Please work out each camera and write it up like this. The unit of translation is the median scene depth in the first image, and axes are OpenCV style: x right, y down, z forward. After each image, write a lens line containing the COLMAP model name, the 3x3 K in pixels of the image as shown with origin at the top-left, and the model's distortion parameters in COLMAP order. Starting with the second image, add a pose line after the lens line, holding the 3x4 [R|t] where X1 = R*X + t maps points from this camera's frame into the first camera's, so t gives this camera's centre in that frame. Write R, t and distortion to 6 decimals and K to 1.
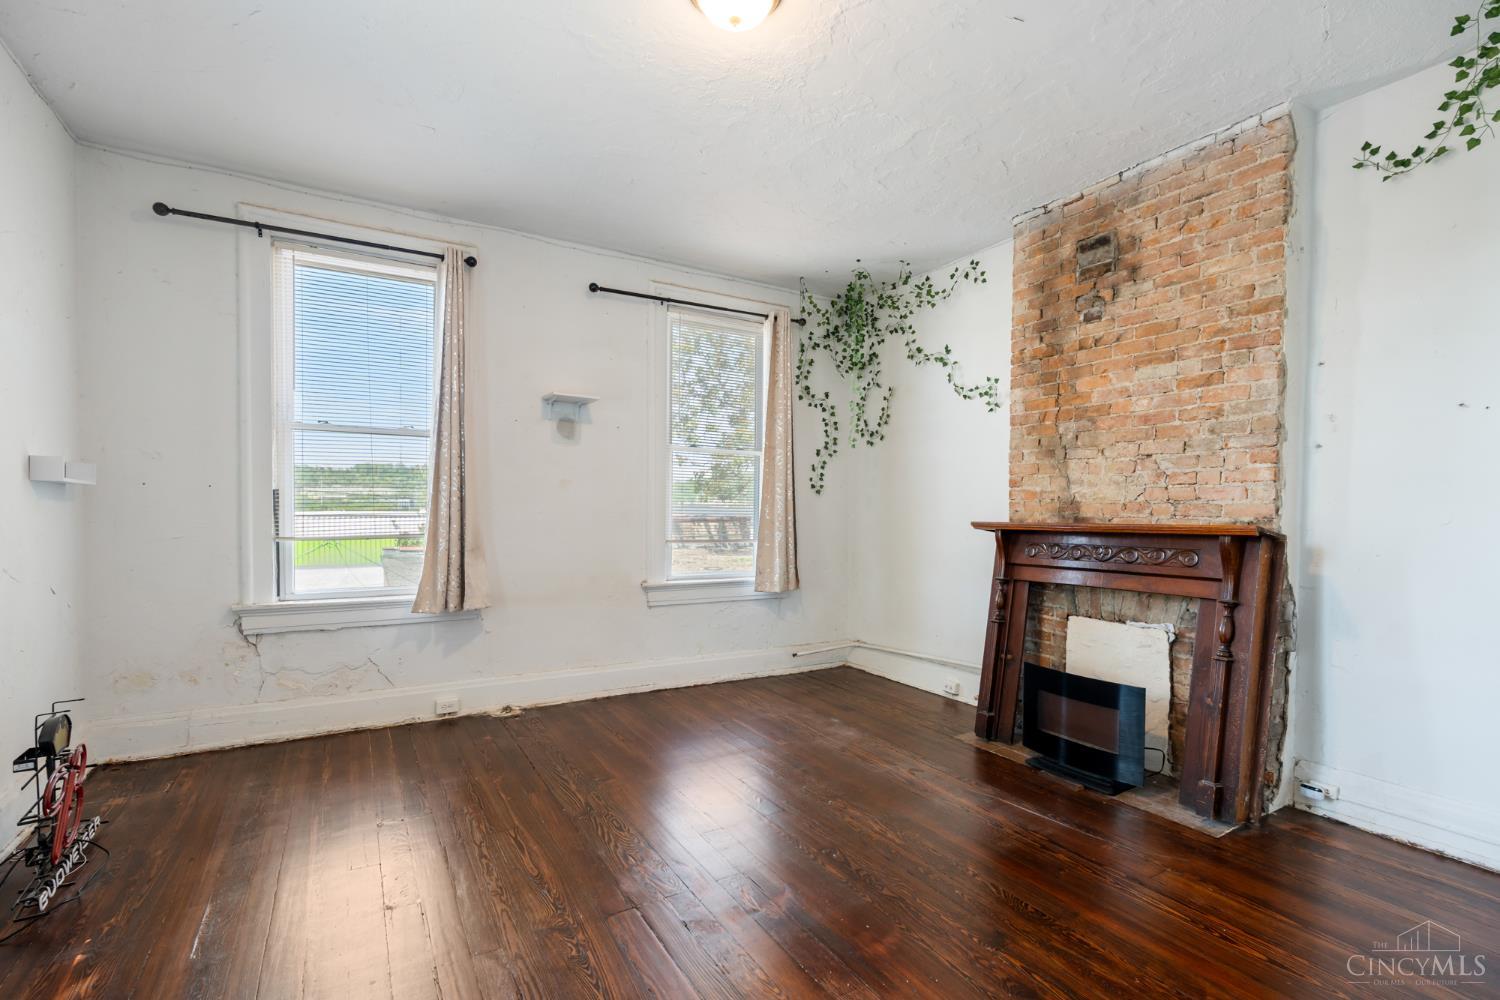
lens RADIAL K [[676.6, 0, 735.2], [0, 676.6, 538.1], [0, 0, 1]] dist [-0.003136, 0.001416]
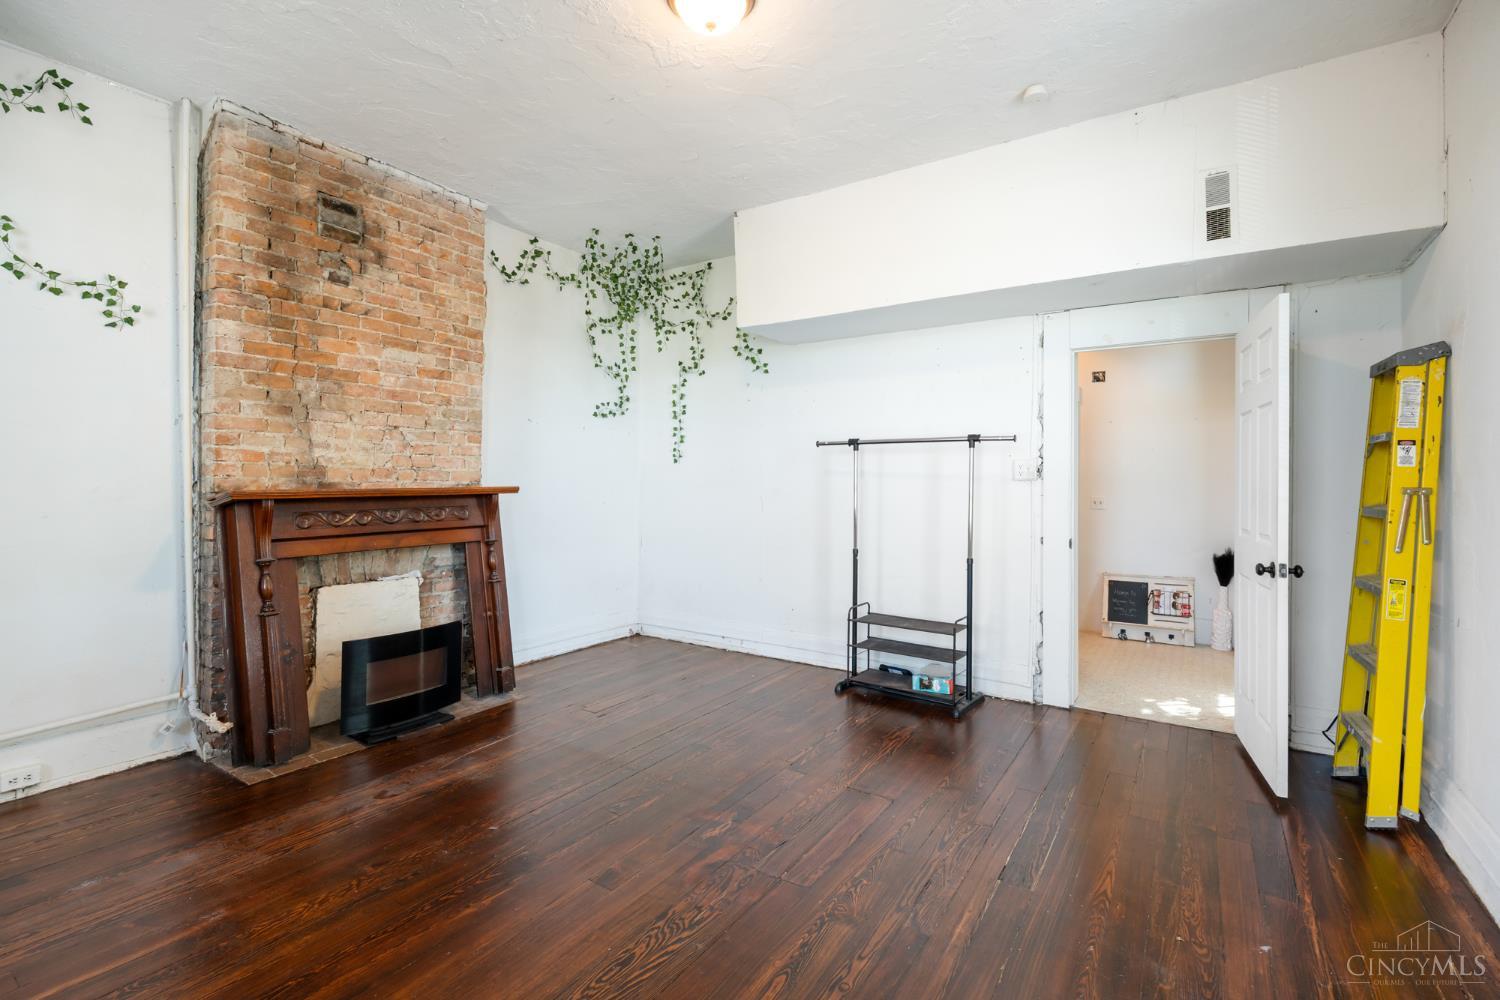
lens RADIAL K [[676.6, 0, 750.1], [0, 676.6, 492.4], [0, 0, 1]] dist [-0.003136, 0.001416]
pose [[-0.445174, -0.024751, 0.895102, -0.642599], [0.029866, 0.998651, 0.042469, -0.041660], [-0.894946, 0.045639, -0.443834, 0.935251]]
